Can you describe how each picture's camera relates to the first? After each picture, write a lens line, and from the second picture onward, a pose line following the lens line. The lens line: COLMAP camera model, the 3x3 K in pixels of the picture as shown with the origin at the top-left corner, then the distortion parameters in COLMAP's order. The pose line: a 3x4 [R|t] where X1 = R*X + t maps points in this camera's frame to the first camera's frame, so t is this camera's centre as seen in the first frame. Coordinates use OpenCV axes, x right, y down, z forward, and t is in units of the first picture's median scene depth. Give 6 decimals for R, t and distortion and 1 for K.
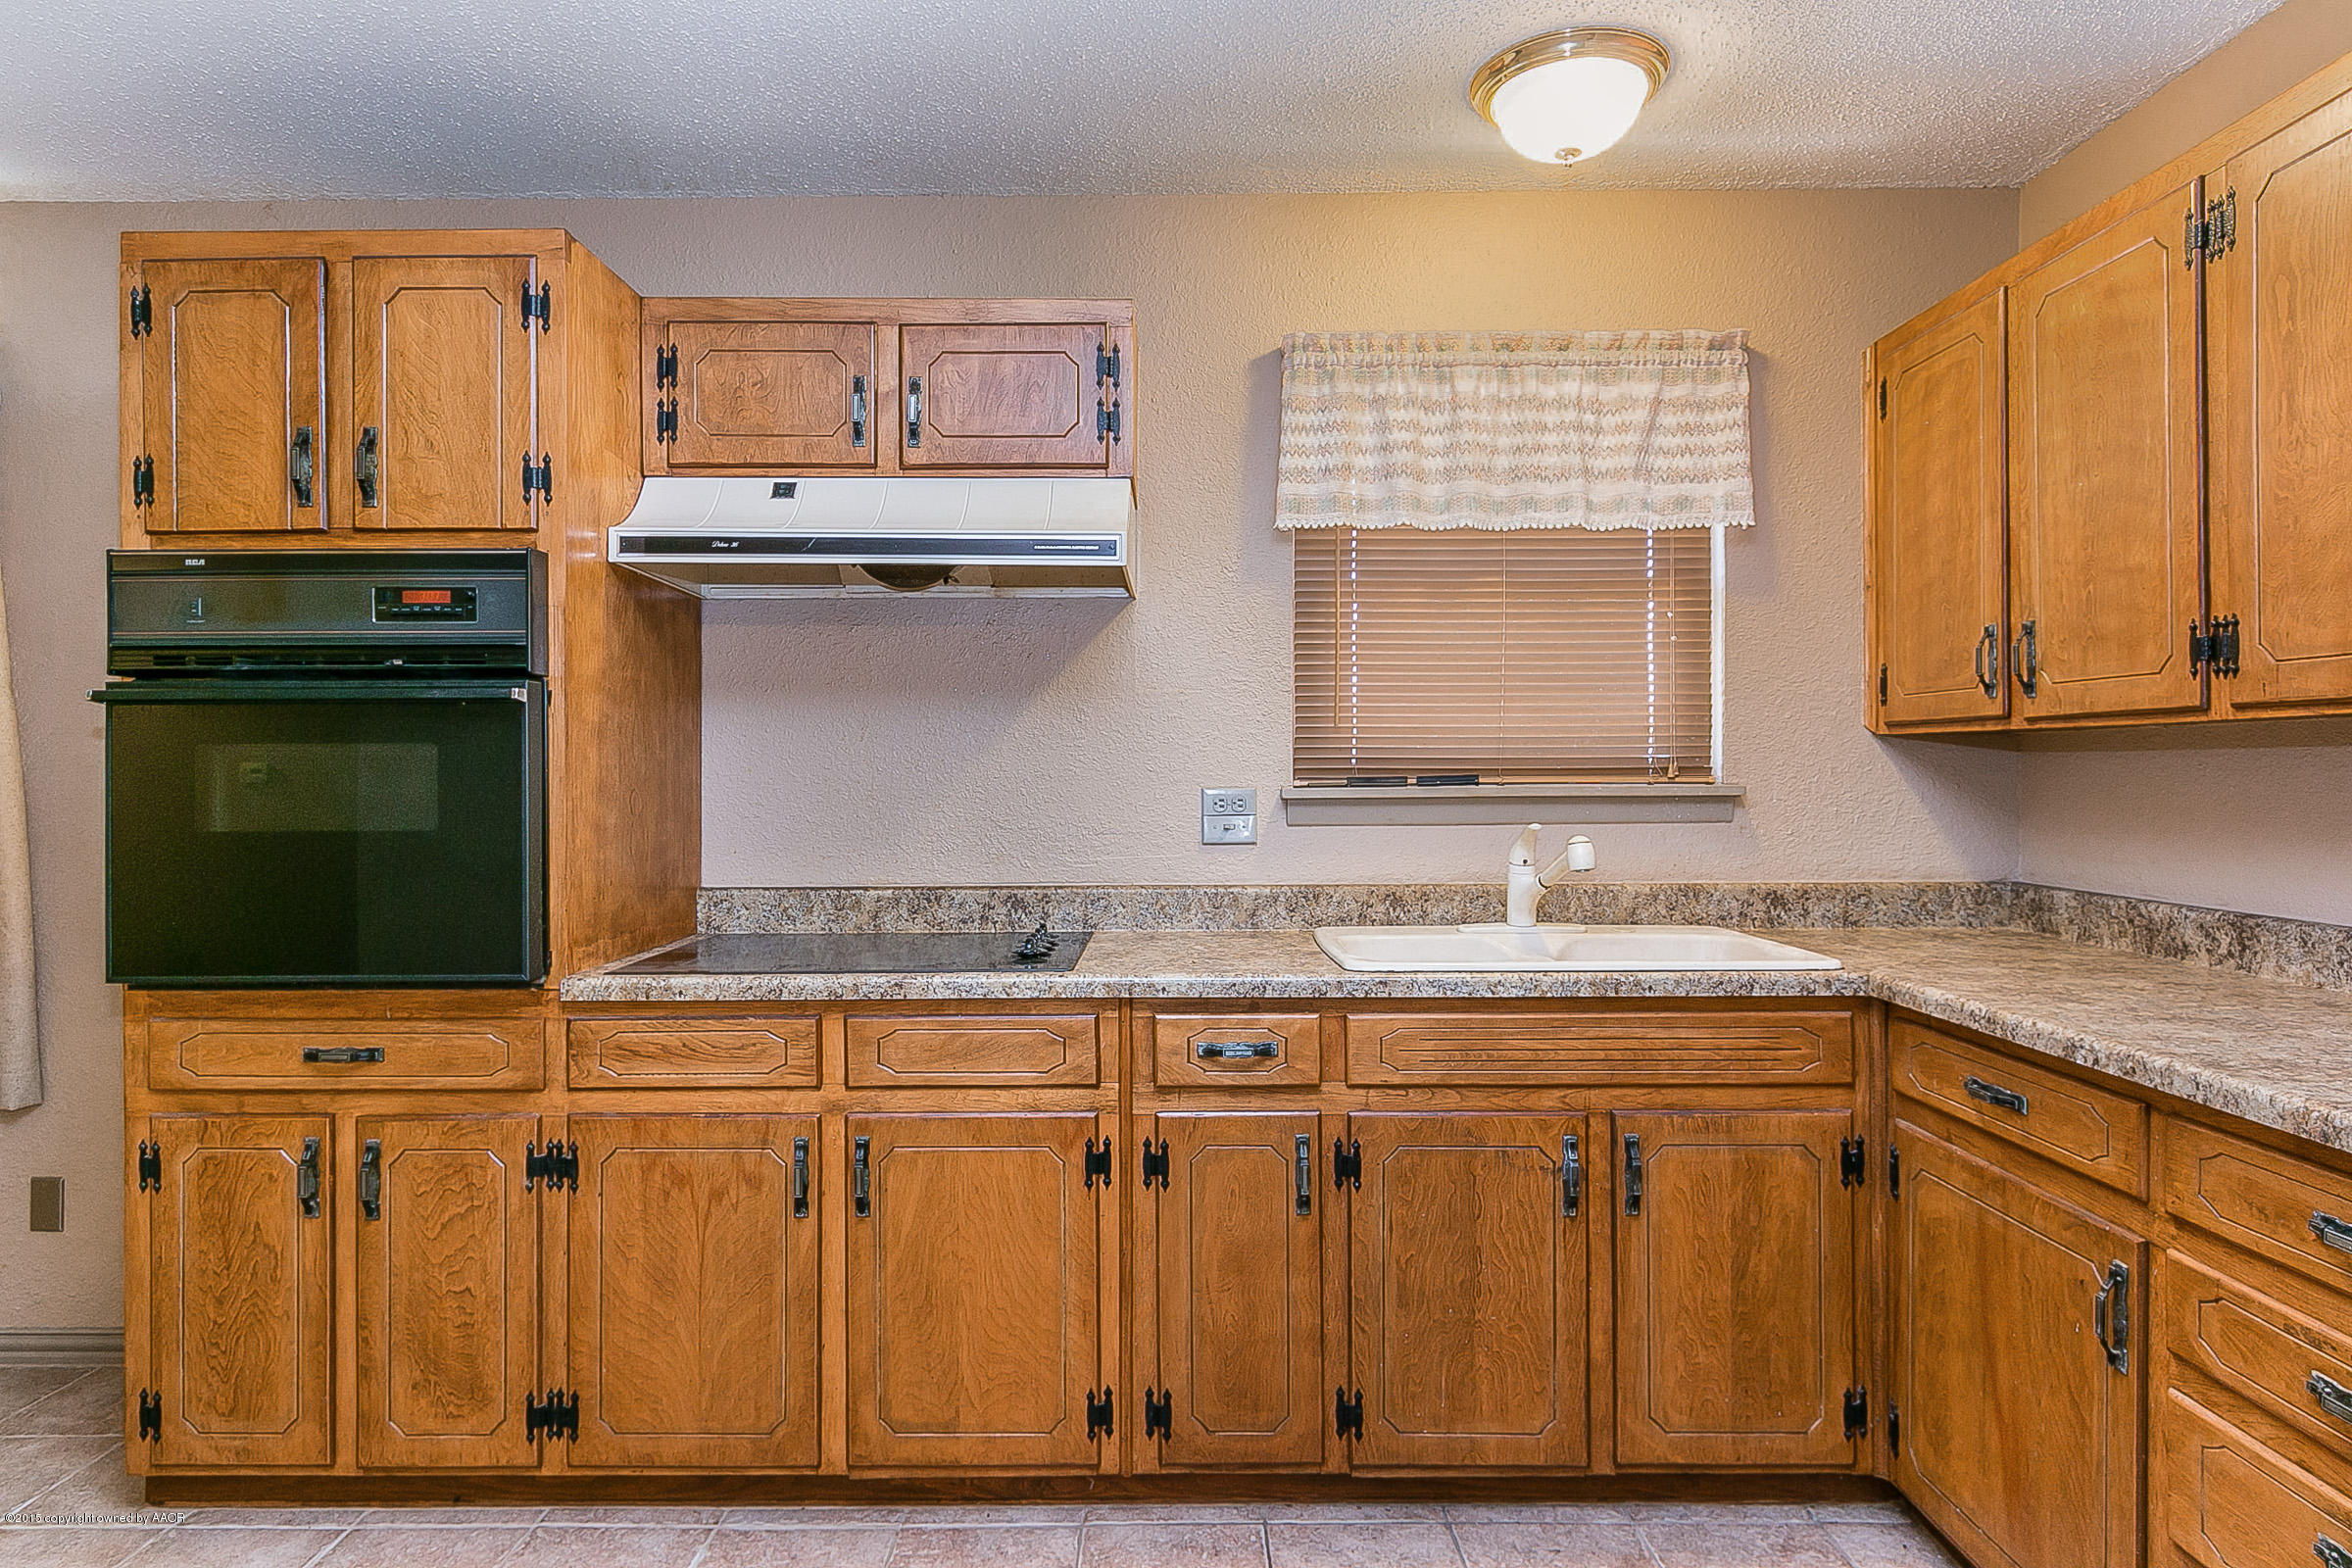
lens RADIAL K [[1321.1, 0, 1176.2], [0, 1321.1, 772.8], [0, 0, 1]] dist [0.002943, -0.001034]
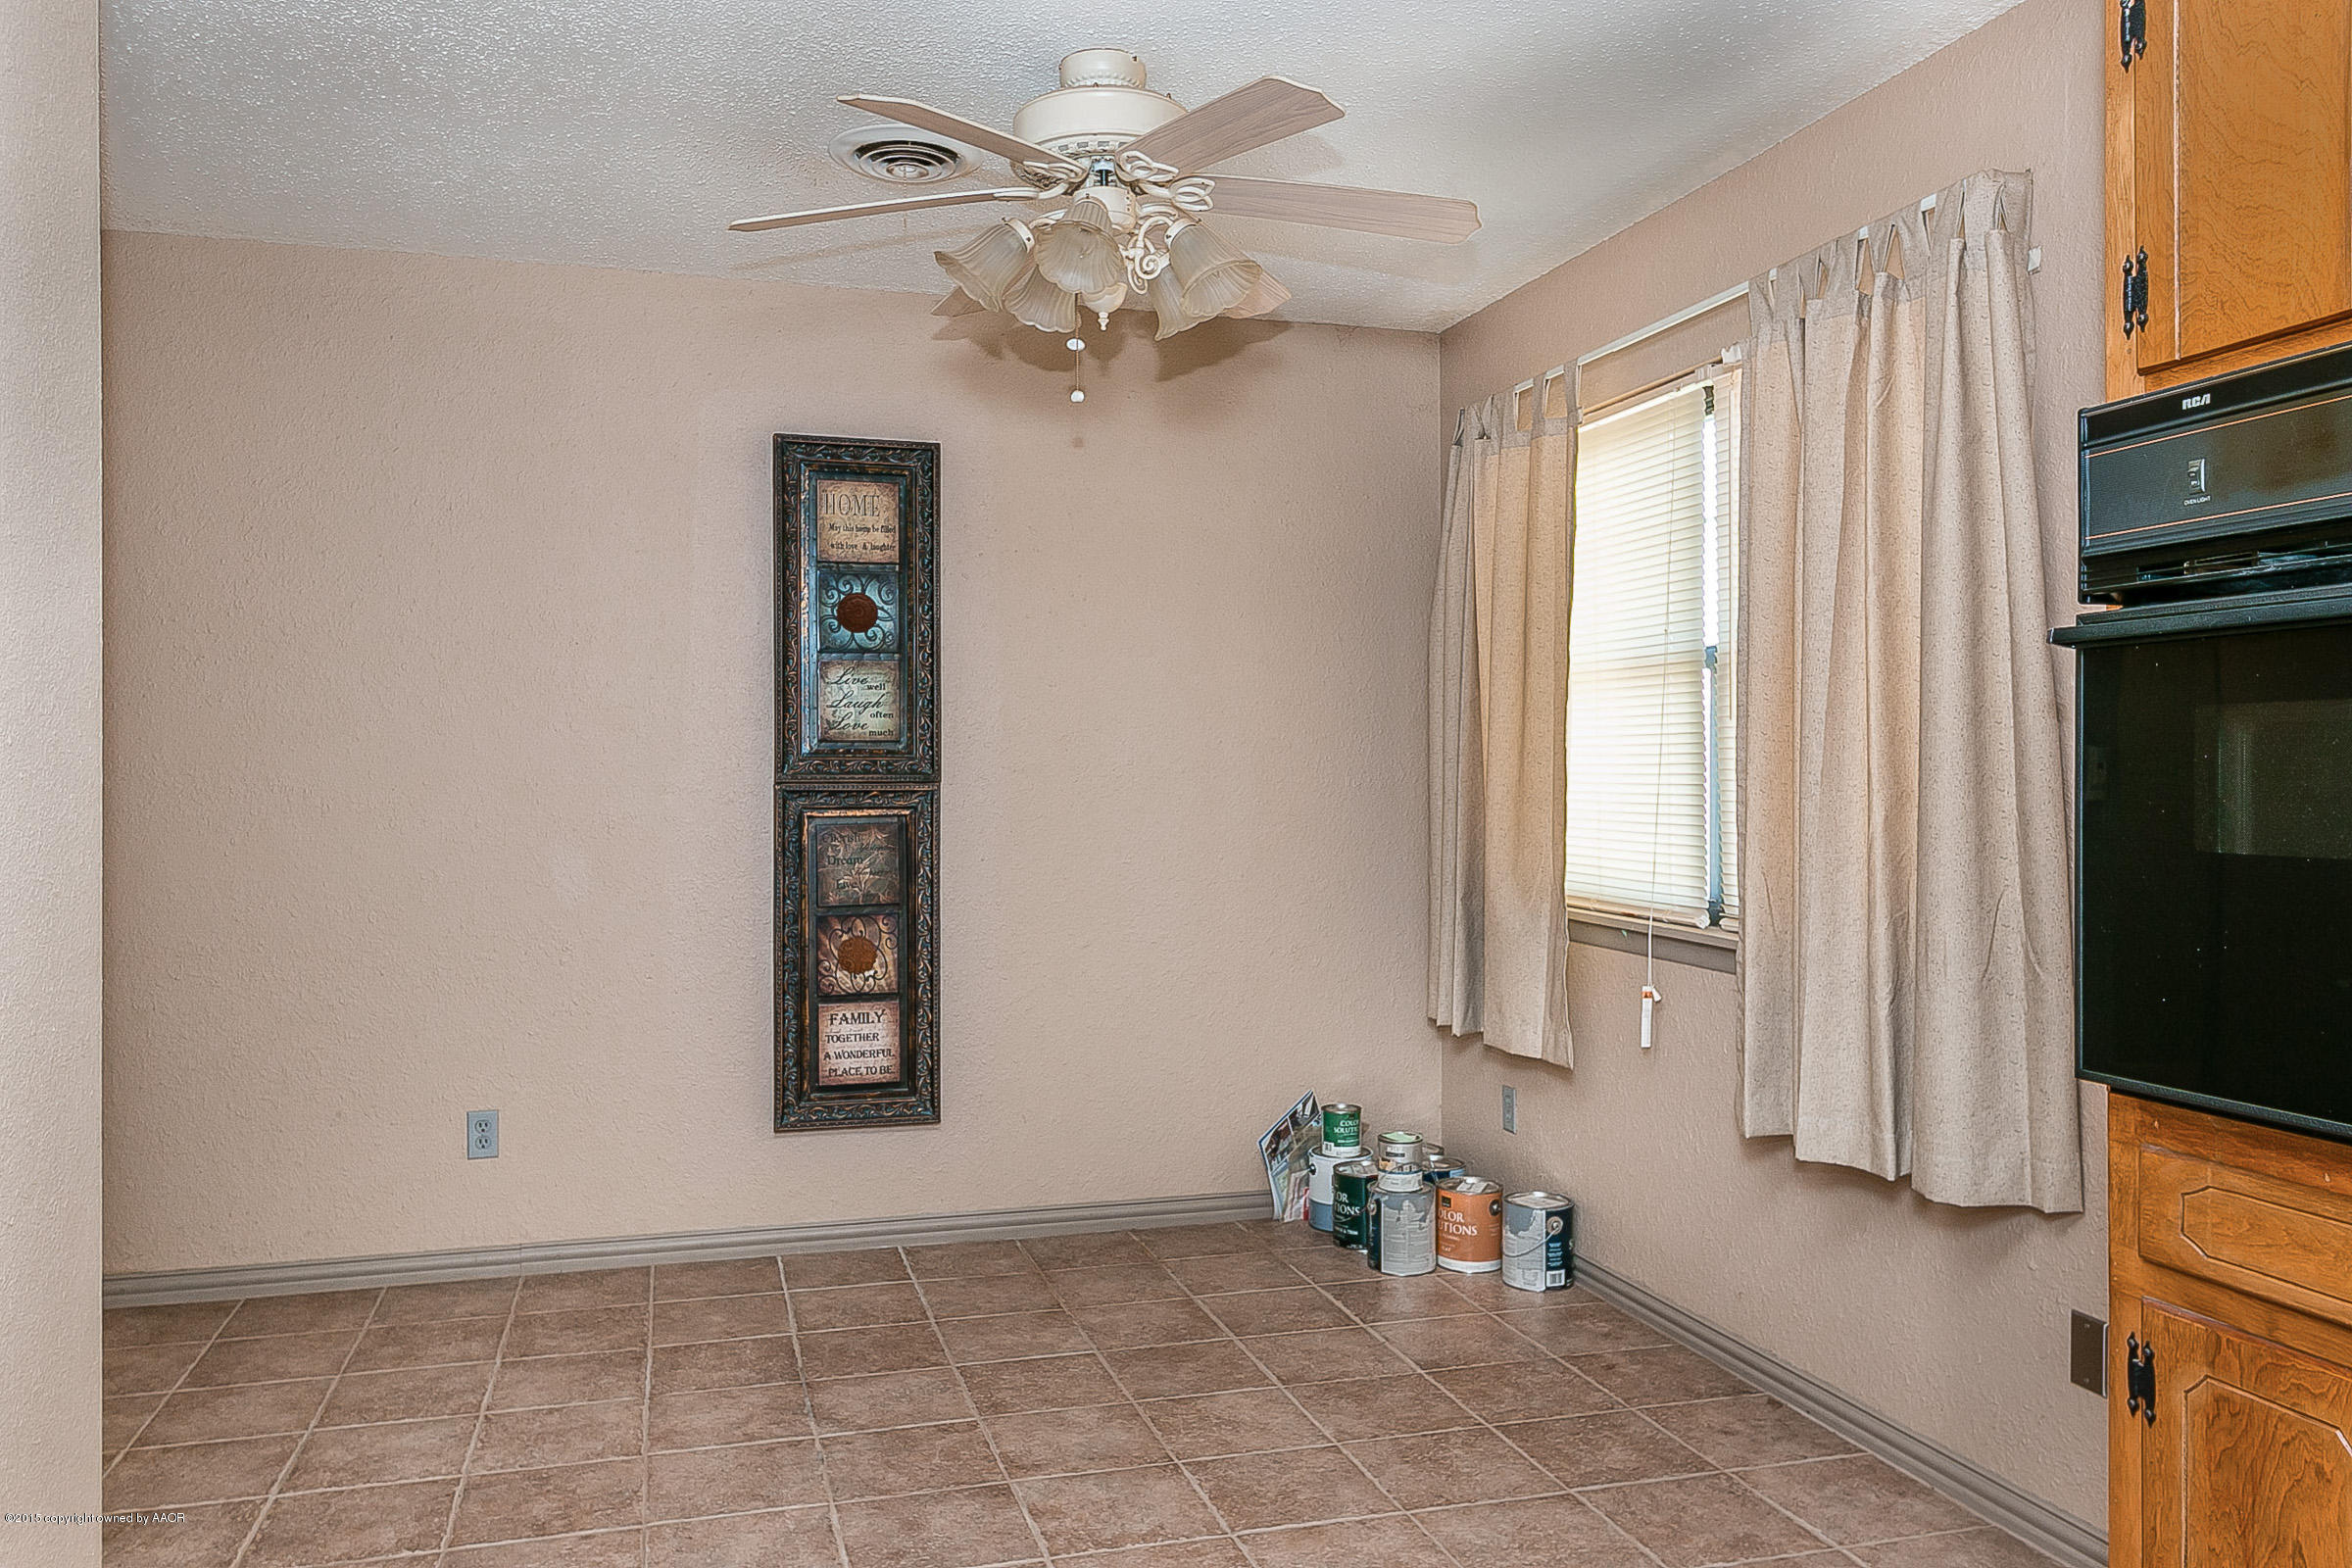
lens RADIAL K [[1714.9, 0, 1158.0], [0, 1714.9, 766.2], [0, 0, 1]] dist [-0.000411, 0.005068]
pose [[0.276940, 0.002969, -0.960883, -0.119996], [-0.000916, 0.999996, 0.002826, 0.004223], [0.960887, 0.000097, 0.276942, 0.321193]]
